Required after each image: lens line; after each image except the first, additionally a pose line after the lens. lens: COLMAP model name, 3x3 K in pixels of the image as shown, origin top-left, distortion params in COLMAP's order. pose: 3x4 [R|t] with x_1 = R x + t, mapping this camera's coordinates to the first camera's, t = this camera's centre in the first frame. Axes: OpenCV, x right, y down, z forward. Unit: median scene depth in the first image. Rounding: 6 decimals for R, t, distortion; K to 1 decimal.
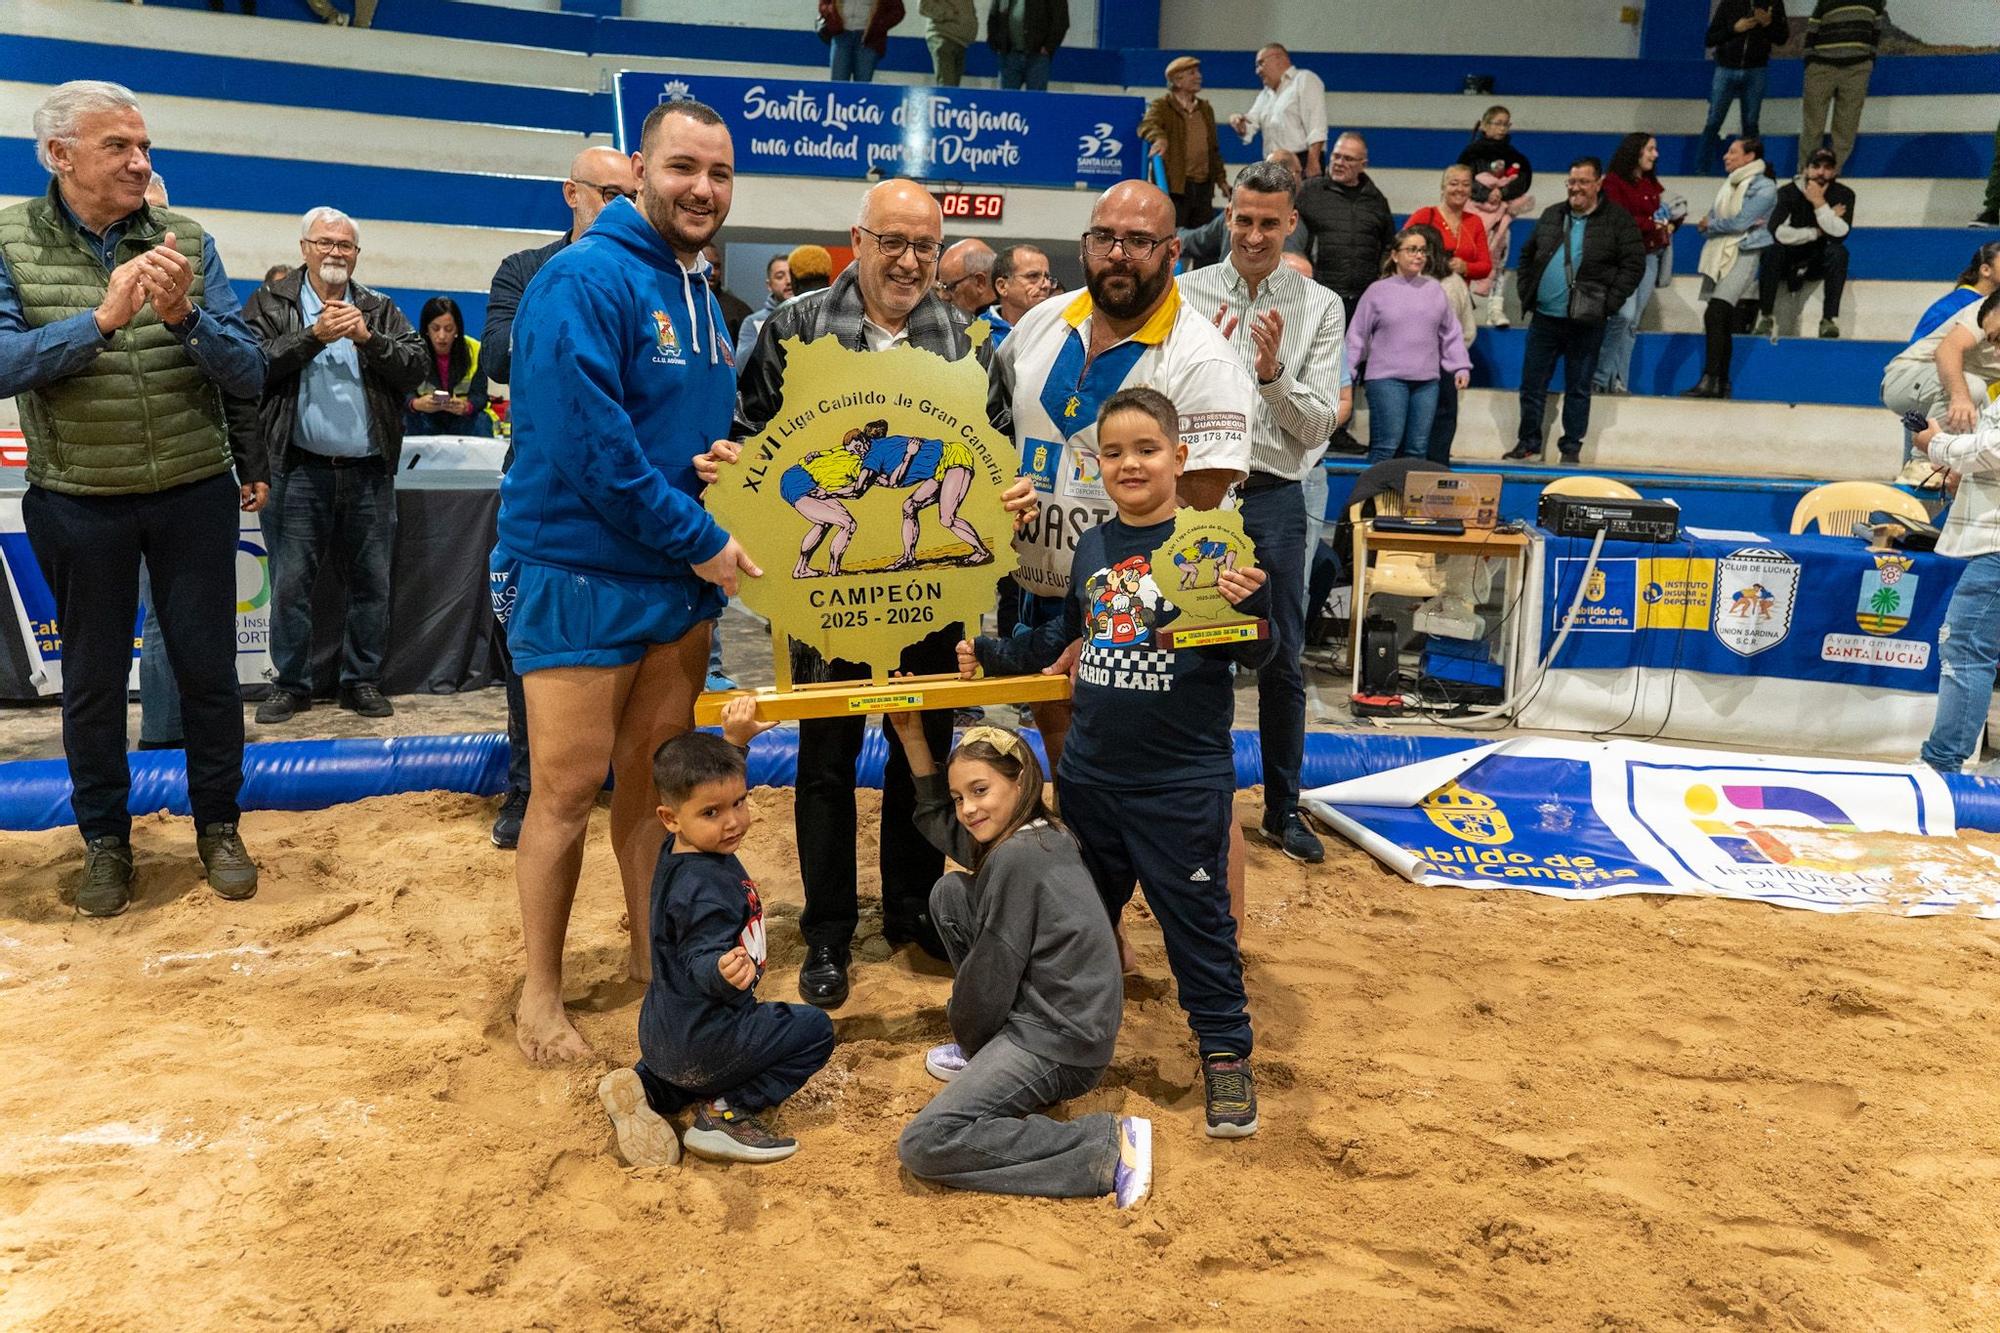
lens RADIAL K [[1560.9, 0, 990.1], [0, 1560.9, 675.1], [0, 0, 1]] dist [-0.005034, -0.009581]
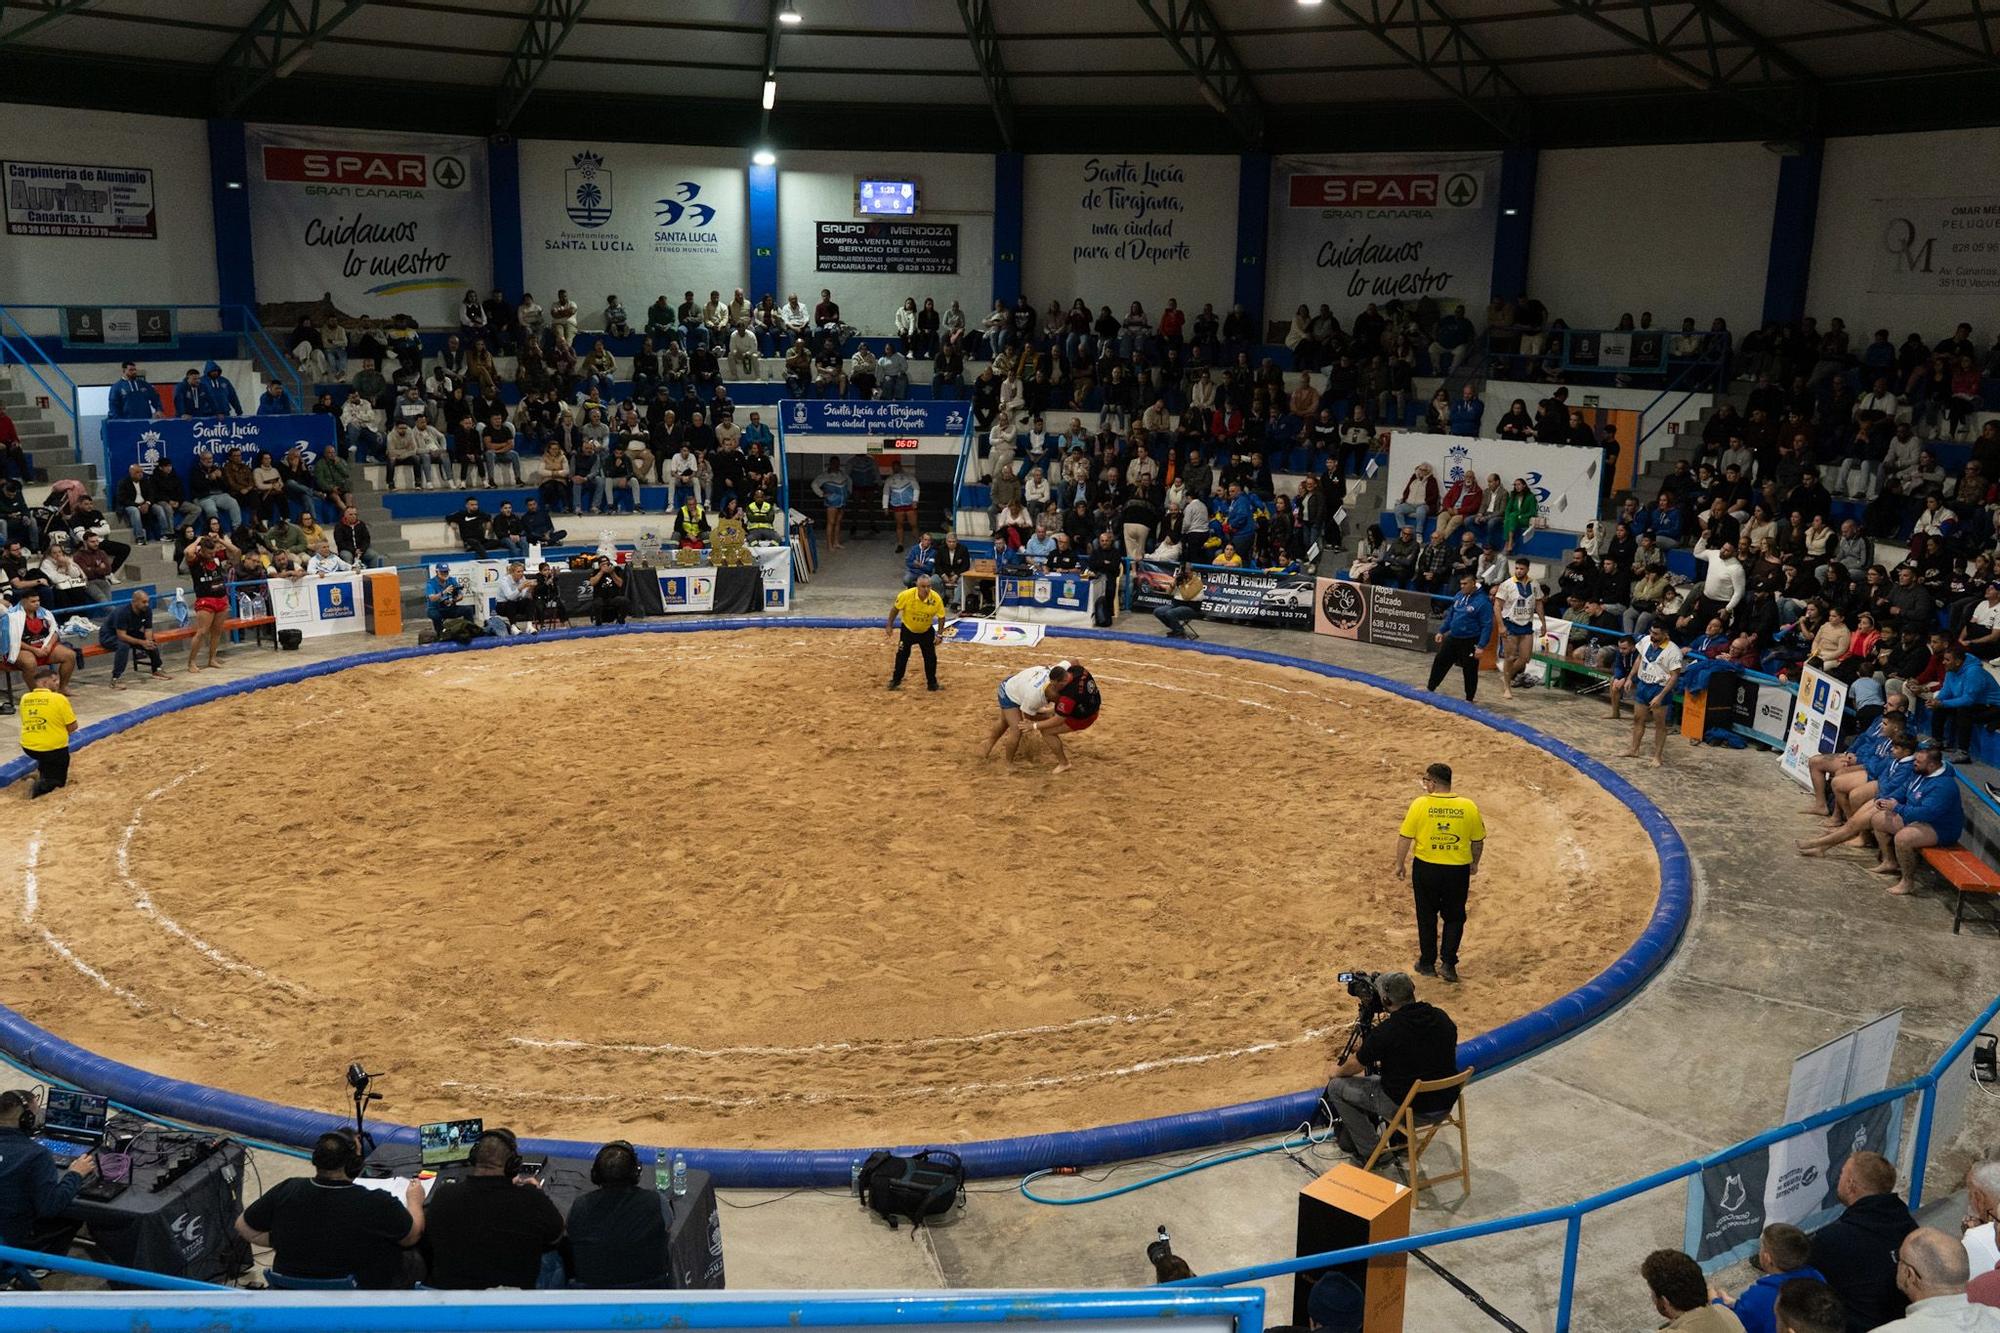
lens RADIAL K [[1560.9, 0, 990.1], [0, 1560.9, 675.1], [0, 0, 1]] dist [-0.005034, -0.009581]
pose [[0.996630, 0.002026, -0.081998, 0.364071], [-0.000590, 0.999846, 0.017542, 0.058477], [0.082021, -0.017435, 0.996478, -1.745542]]
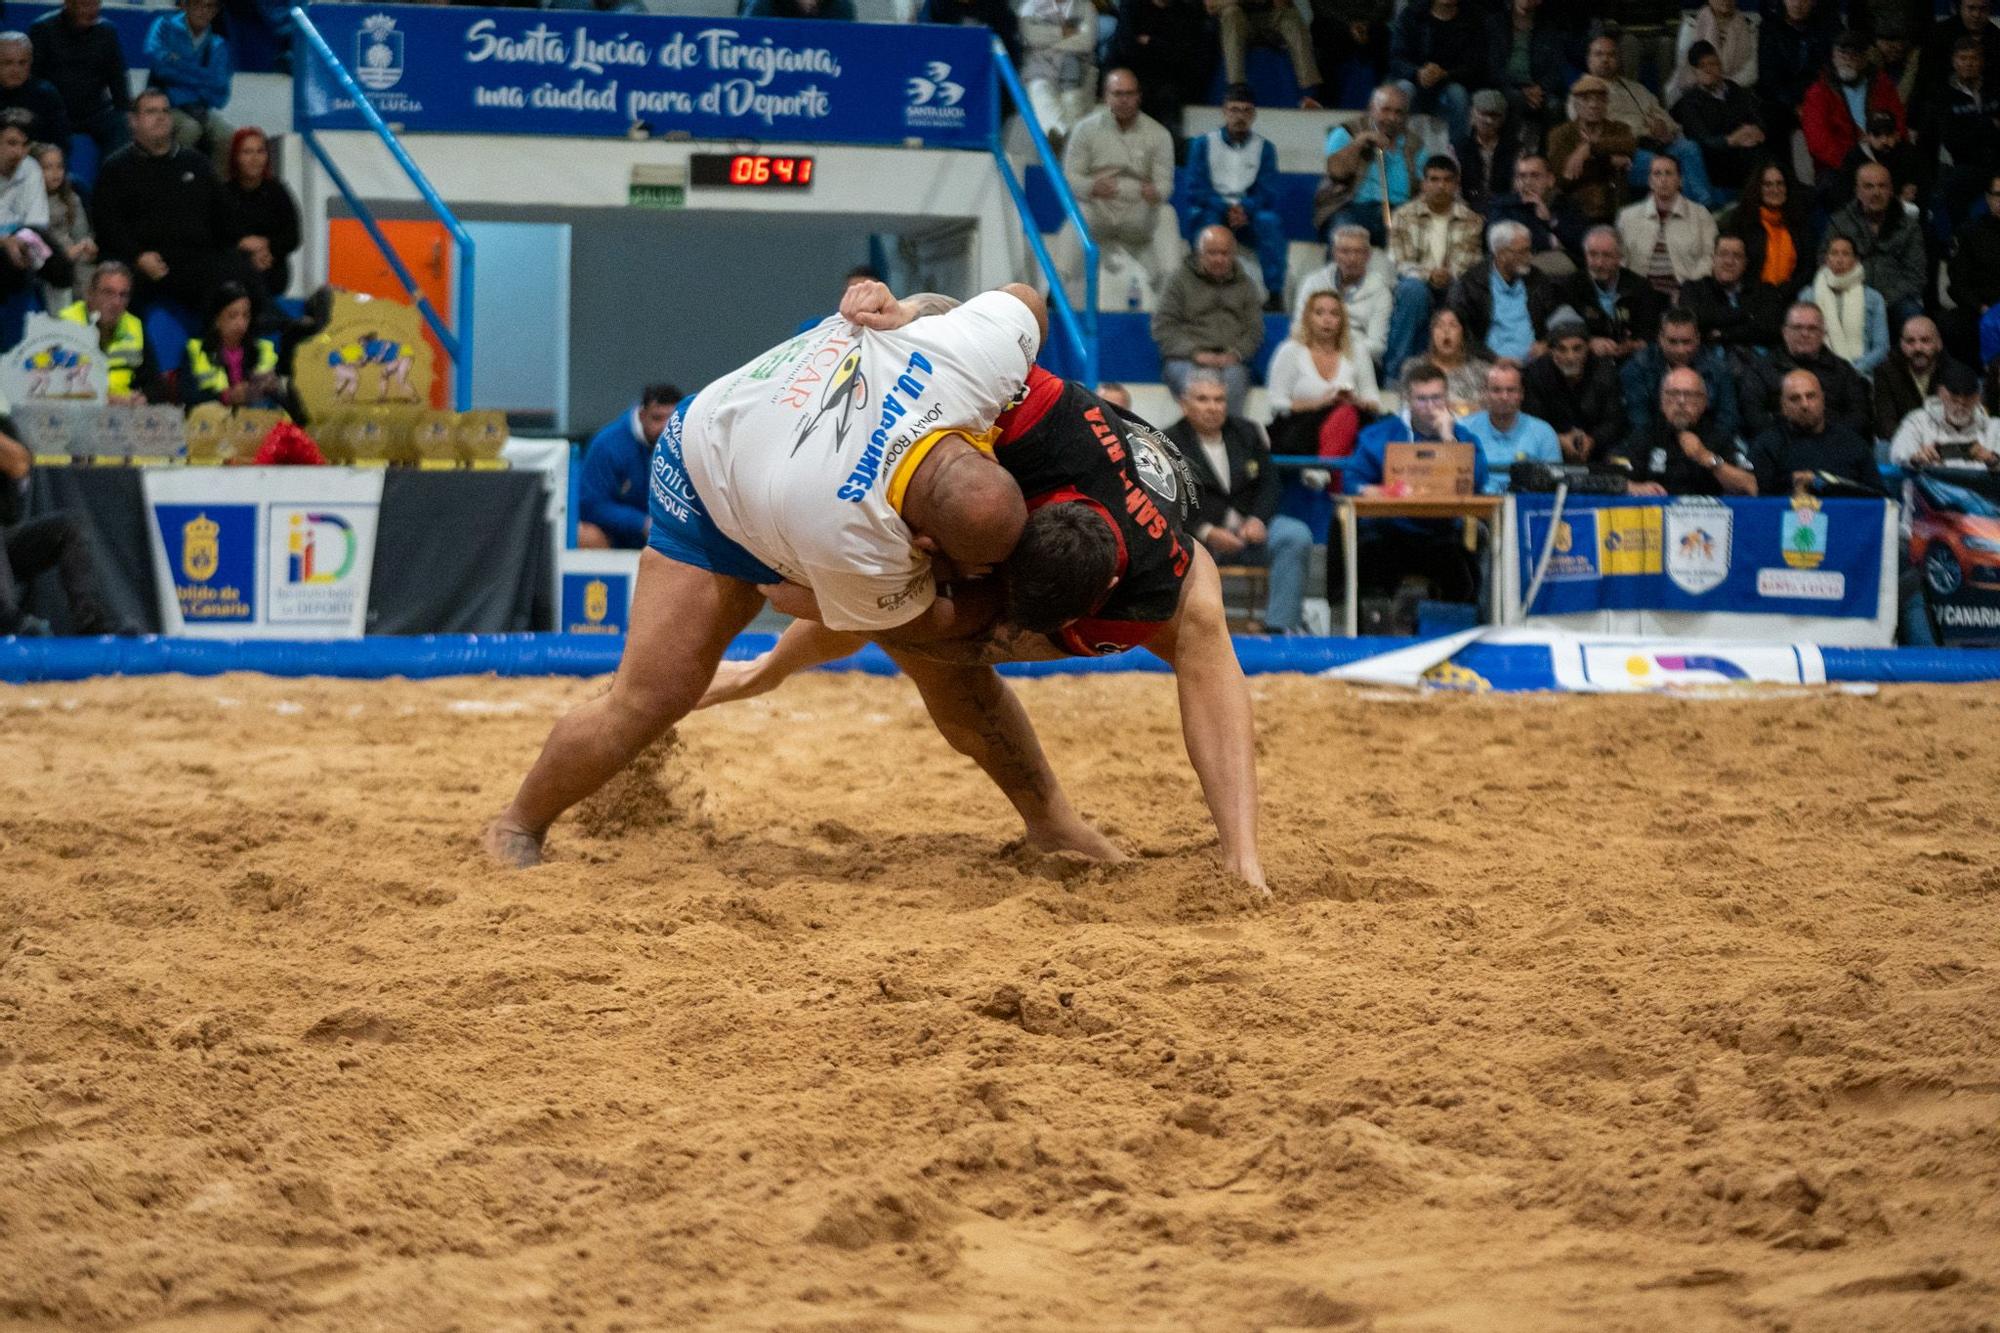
lens RADIAL K [[4287.1, 0, 1000.0], [0, 4287.1, 666.5], [0, 0, 1]] dist [-0.373386, 0.443800]
pose [[0.981973, -0.025473, 0.187300, -0.290494], [0.054300, 0.987128, -0.150434, 0.240277], [-0.181057, 0.157892, 0.970716, -0.941252]]
